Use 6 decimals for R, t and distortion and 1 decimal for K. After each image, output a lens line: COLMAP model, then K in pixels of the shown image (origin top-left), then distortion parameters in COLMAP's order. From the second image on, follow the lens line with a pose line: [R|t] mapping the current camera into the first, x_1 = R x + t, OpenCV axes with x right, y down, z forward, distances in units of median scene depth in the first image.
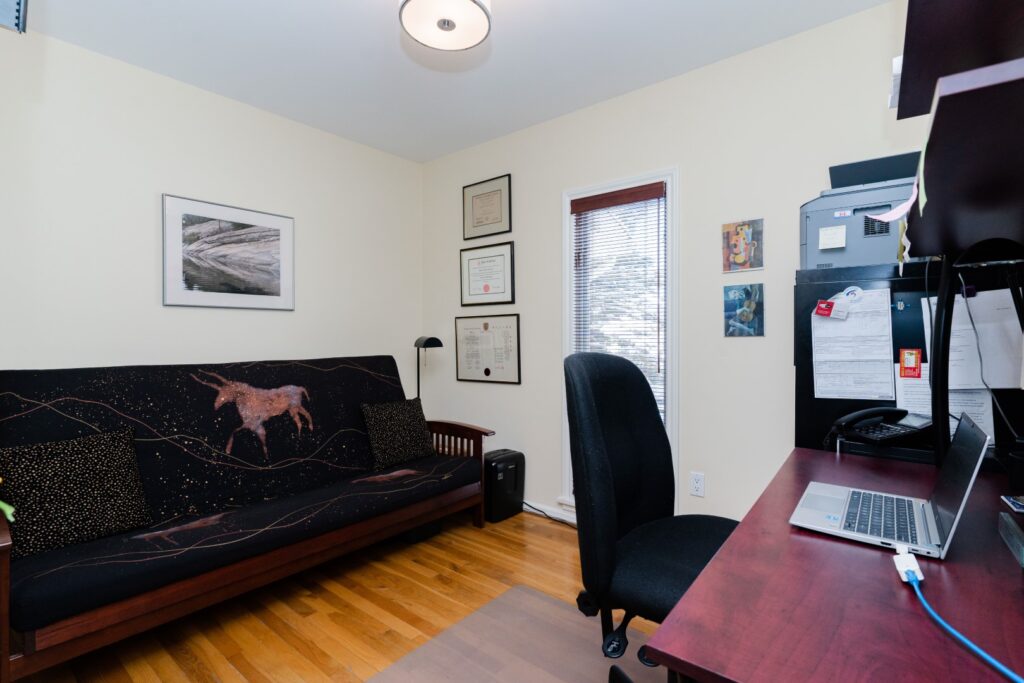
lens RADIAL K [[490.8, 0, 515.6], [0, 490.8, 339.4], [0, 0, 1]] dist [0.002146, 0.000022]
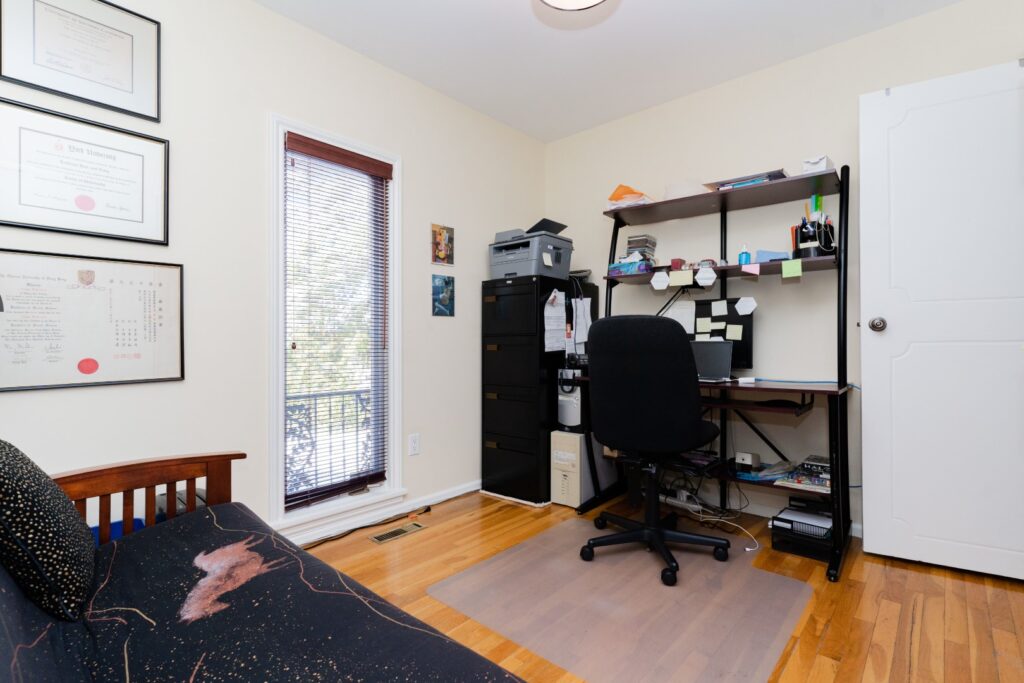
lens RADIAL K [[490.8, 0, 515.6], [0, 490.8, 339.4], [0, 0, 1]] dist [0.002146, 0.000022]
pose [[0.027131, 0.005043, 0.999619, -0.797149], [0.006257, 0.999967, -0.005215, 0.062193], [-0.999612, 0.006397, 0.027099, 0.766629]]
